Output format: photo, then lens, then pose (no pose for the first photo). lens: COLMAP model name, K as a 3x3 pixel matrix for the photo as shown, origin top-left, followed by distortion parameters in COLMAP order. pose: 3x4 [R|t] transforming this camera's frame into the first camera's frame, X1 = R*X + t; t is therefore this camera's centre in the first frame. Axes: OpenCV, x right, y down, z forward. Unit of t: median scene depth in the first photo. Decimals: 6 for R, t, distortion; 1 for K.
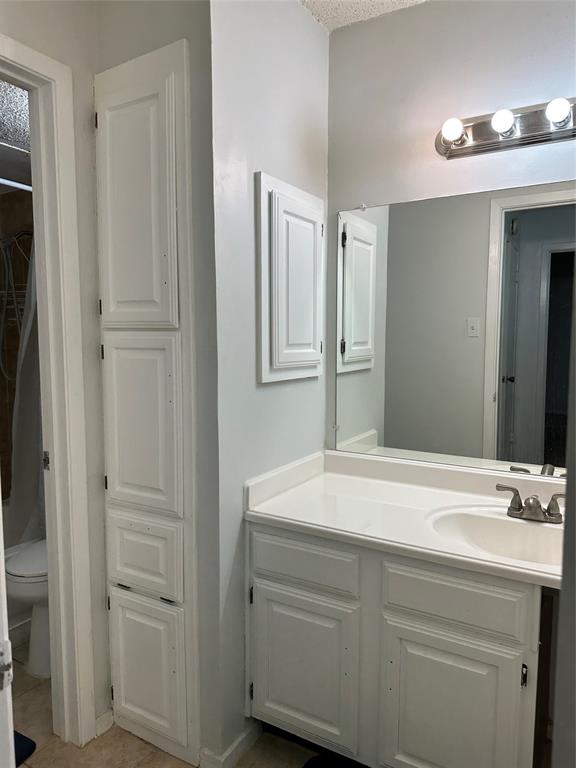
lens RADIAL K [[534.2, 0, 290.1], [0, 534.2, 384.5], [0, 0, 1]] dist [0.074228, -0.124839]
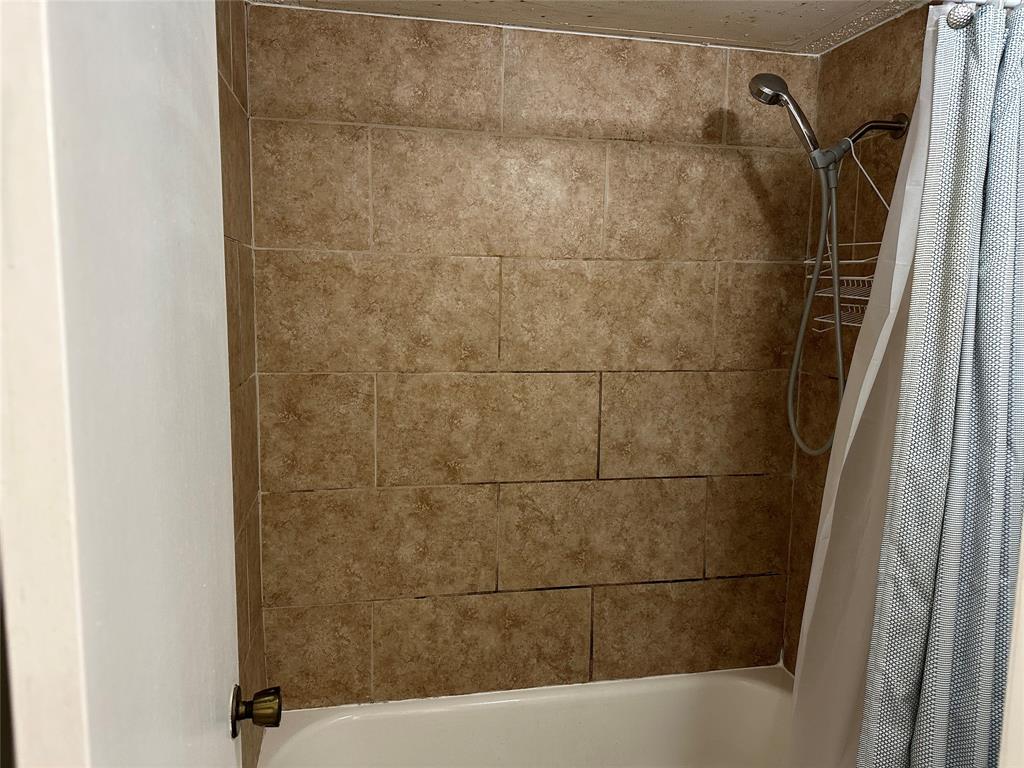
lens RADIAL K [[712.3, 0, 516.3], [0, 712.3, 382.5], [0, 0, 1]] dist [0.074228, -0.124839]
pose [[0.641615, 0.099407, -0.760558, -0.217300], [-0.085396, 0.994660, 0.057964, -0.079630], [0.762258, 0.027758, 0.646677, 0.417125]]
